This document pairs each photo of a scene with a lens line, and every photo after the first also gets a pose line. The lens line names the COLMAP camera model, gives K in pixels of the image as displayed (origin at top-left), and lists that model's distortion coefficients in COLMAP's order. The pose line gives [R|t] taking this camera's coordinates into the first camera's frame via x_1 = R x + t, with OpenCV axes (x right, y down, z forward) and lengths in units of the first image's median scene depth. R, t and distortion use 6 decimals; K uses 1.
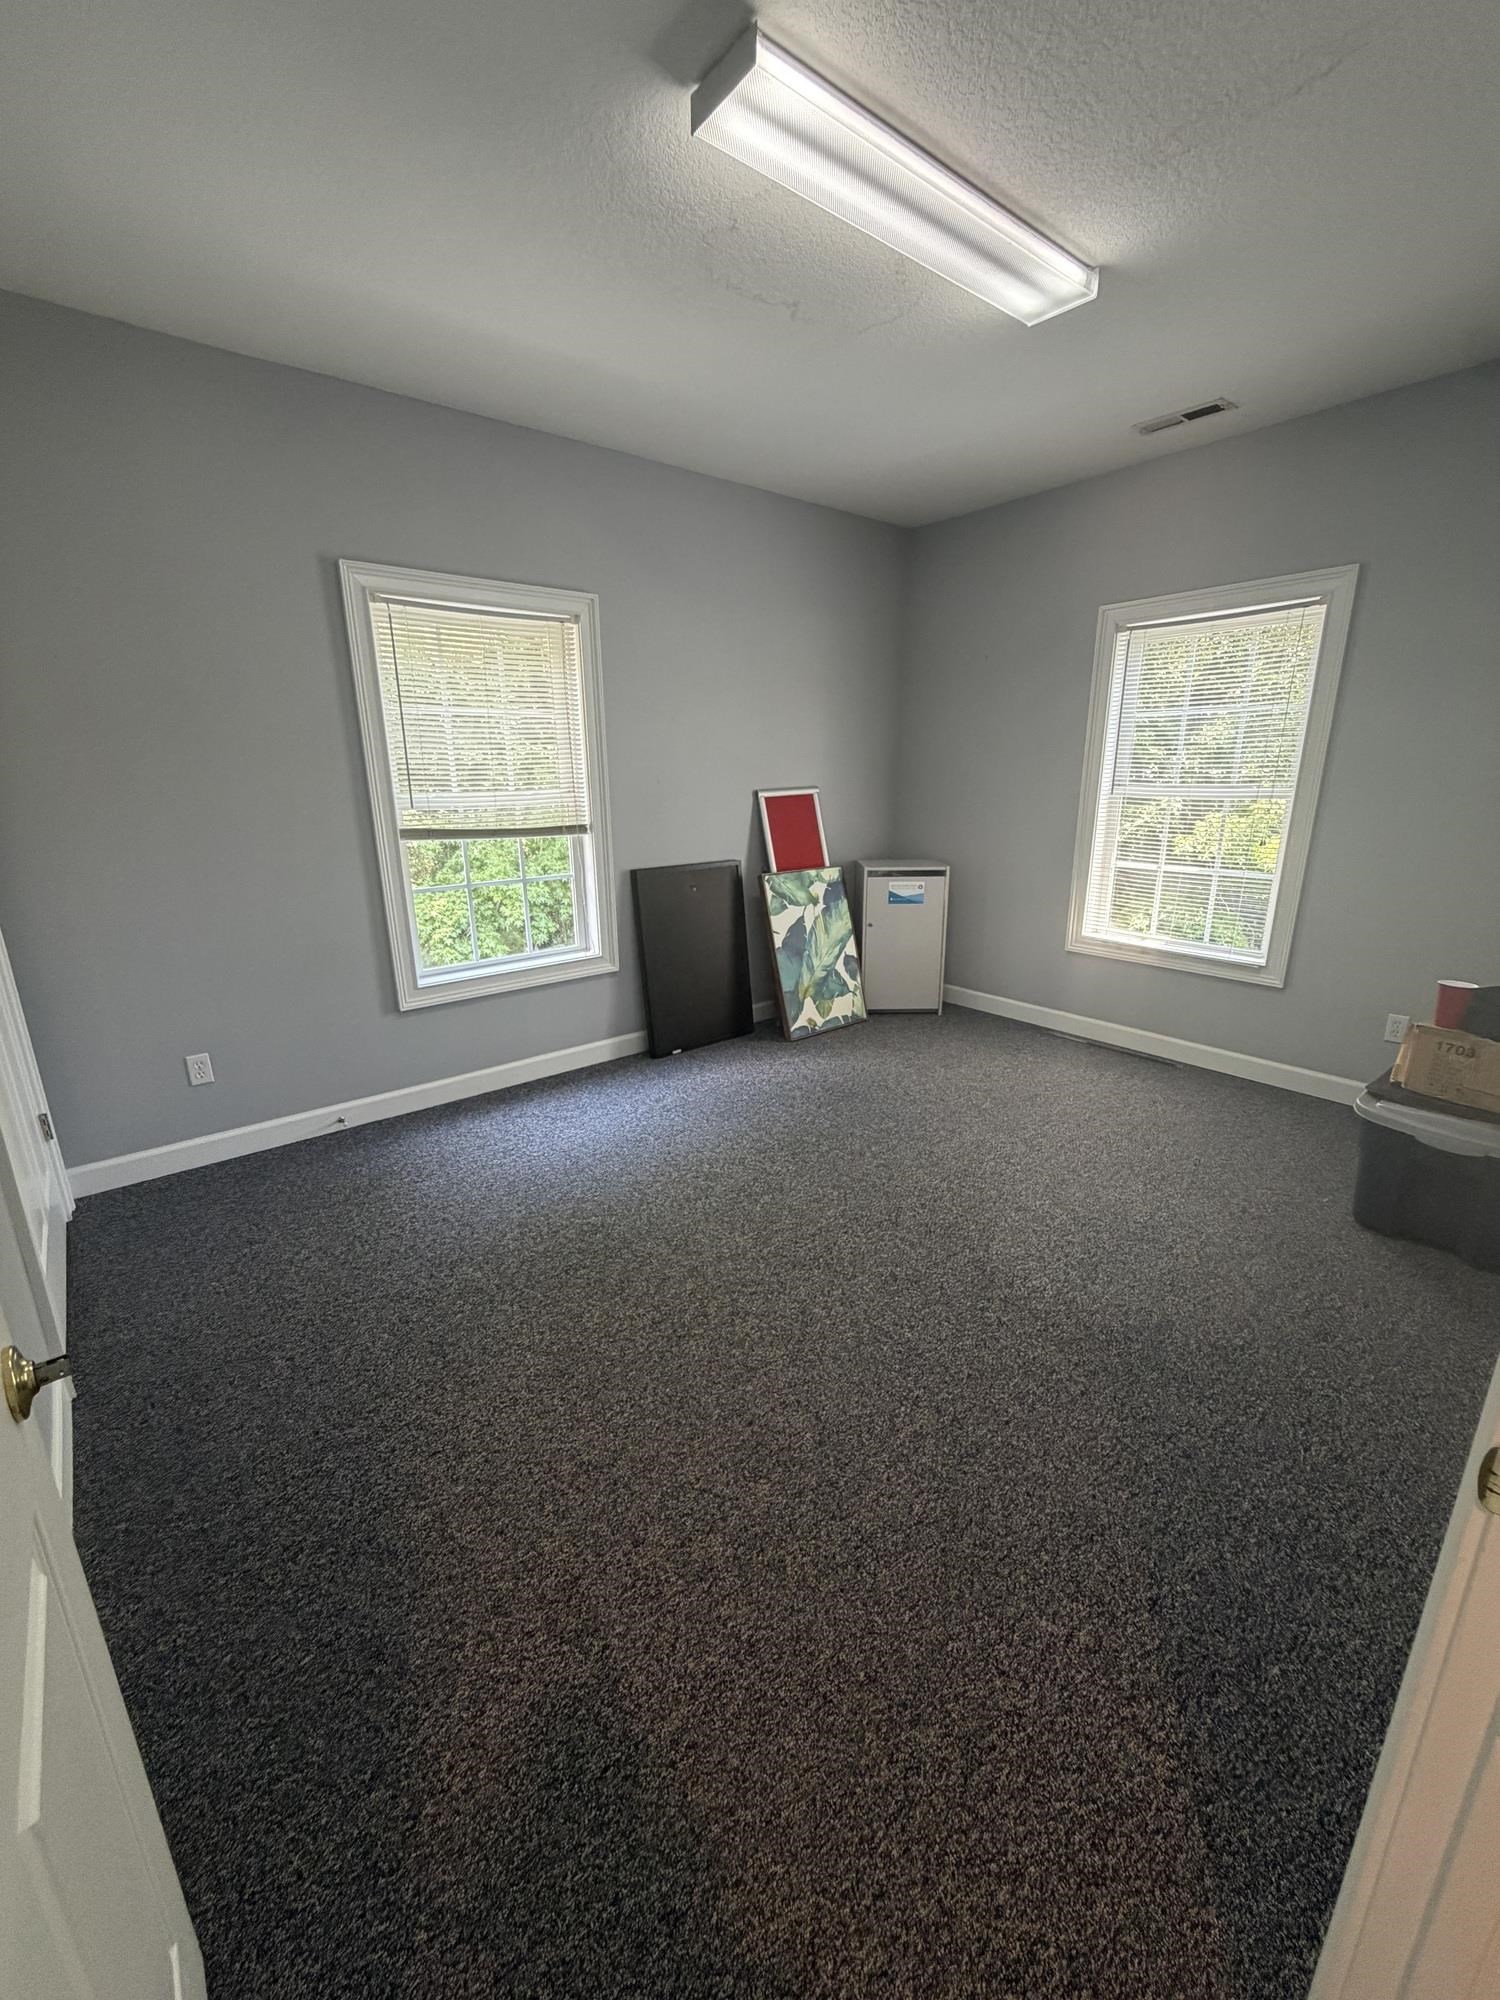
lens RADIAL K [[805.6, 0, 751.3], [0, 805.6, 1019.4], [0, 0, 1]] dist [0.015971, 0.000543]
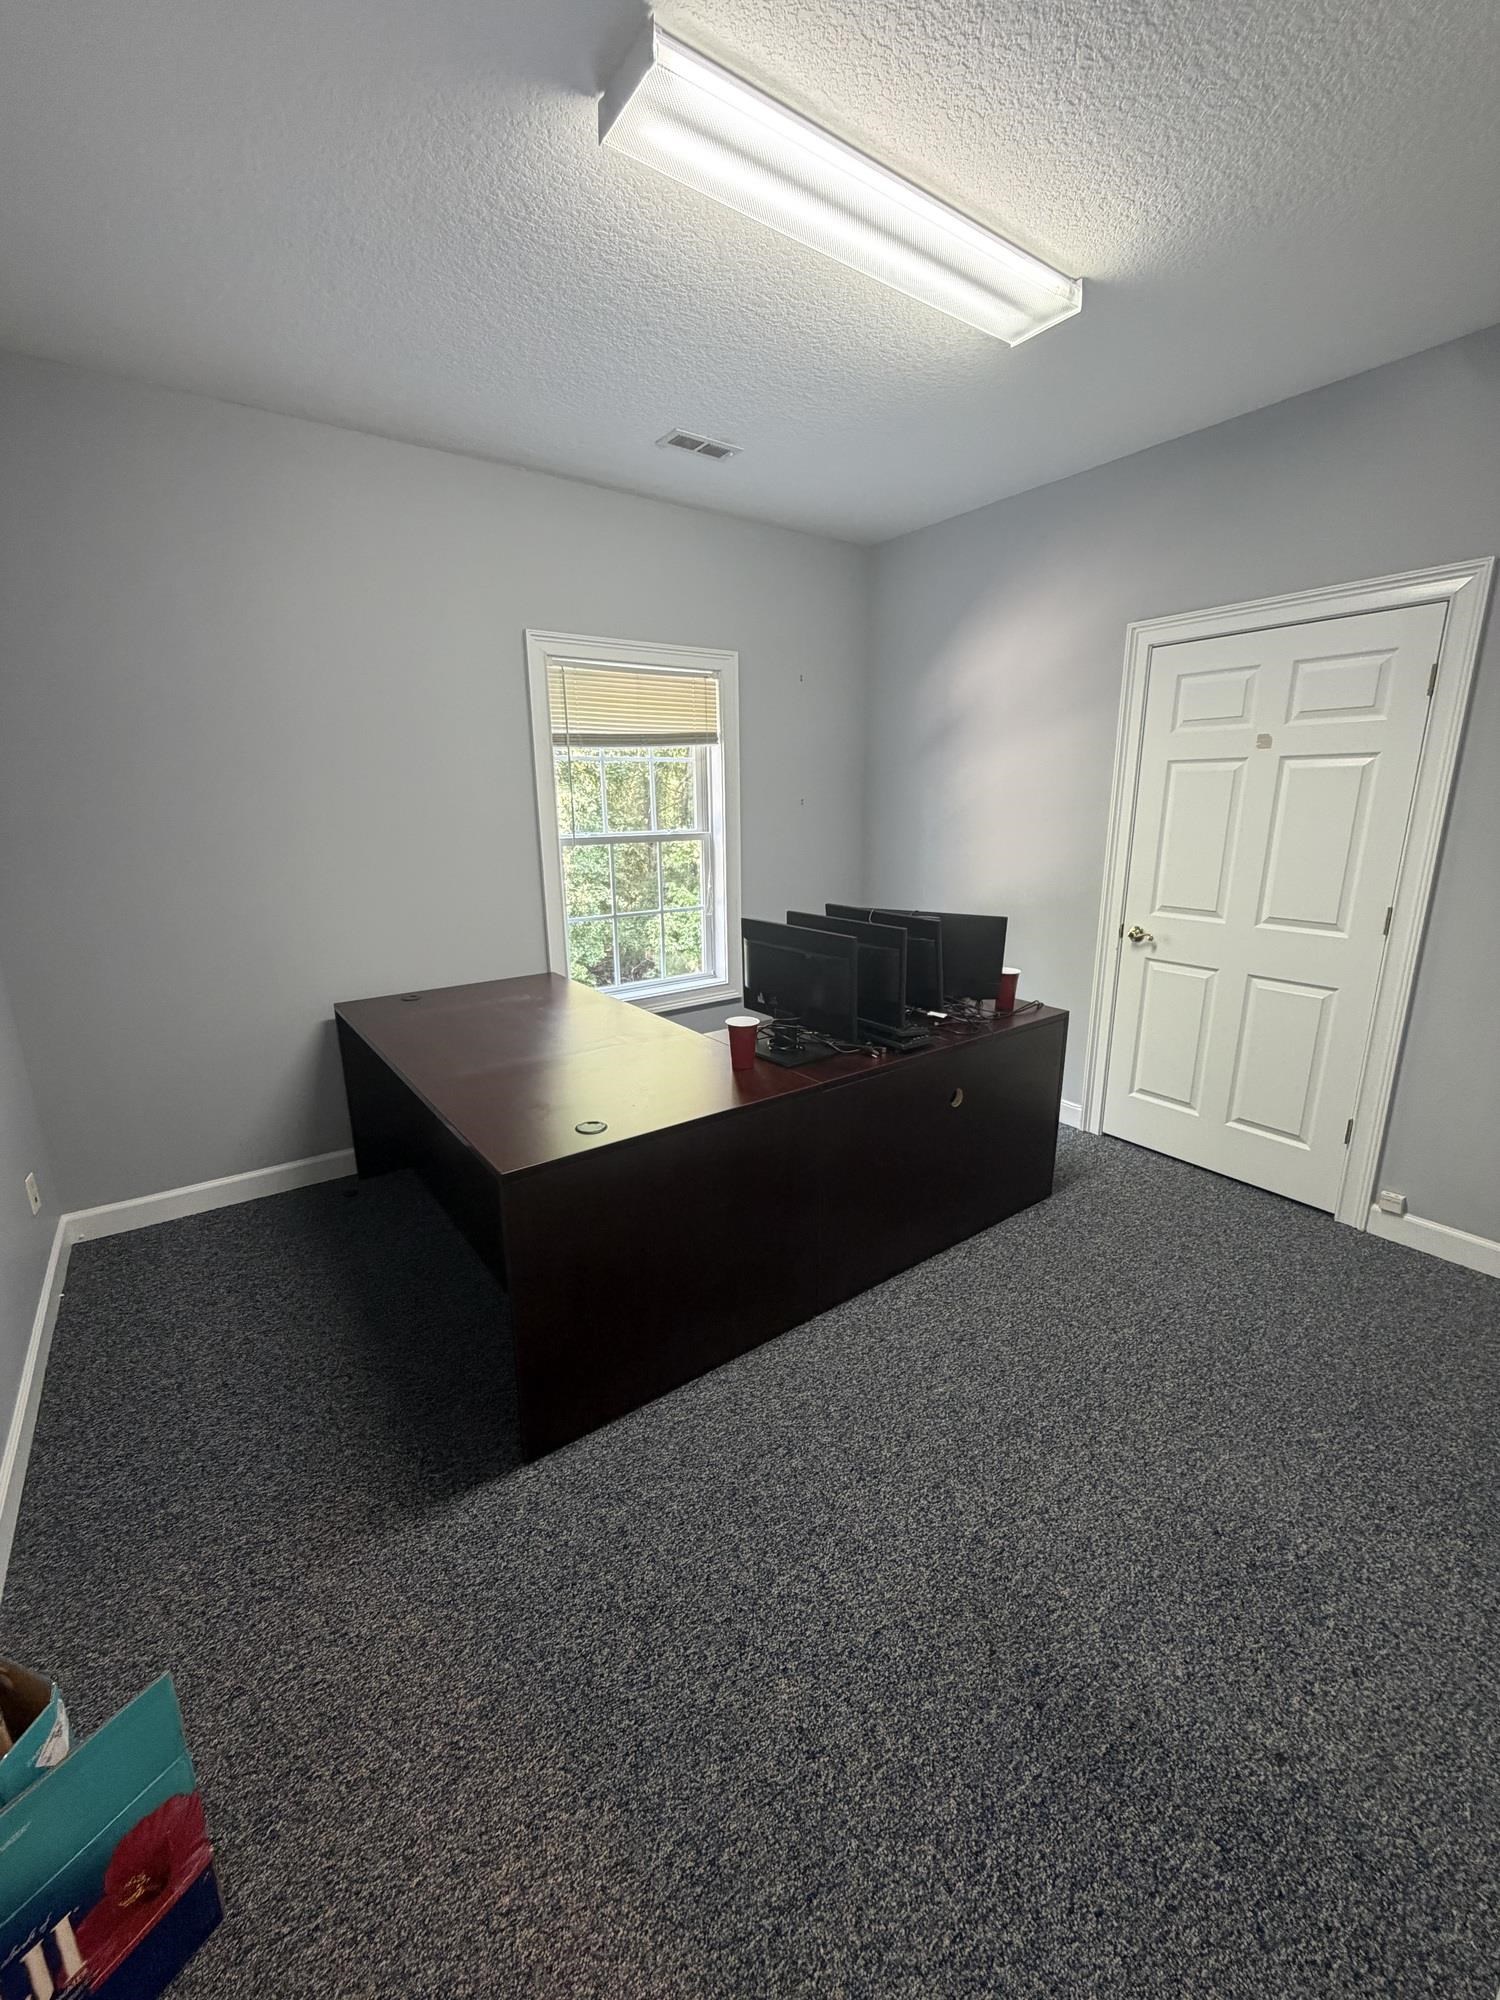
lens RADIAL K [[805.6, 0, 757.9], [0, 805.6, 1009.7], [0, 0, 1]] dist [0.015971, 0.000543]
pose [[0.998093, 0.004301, -0.061573, 0.169758], [-0.007814, 0.998349, -0.056914, -0.043474], [0.061226, 0.057286, 0.996479, 0.137878]]
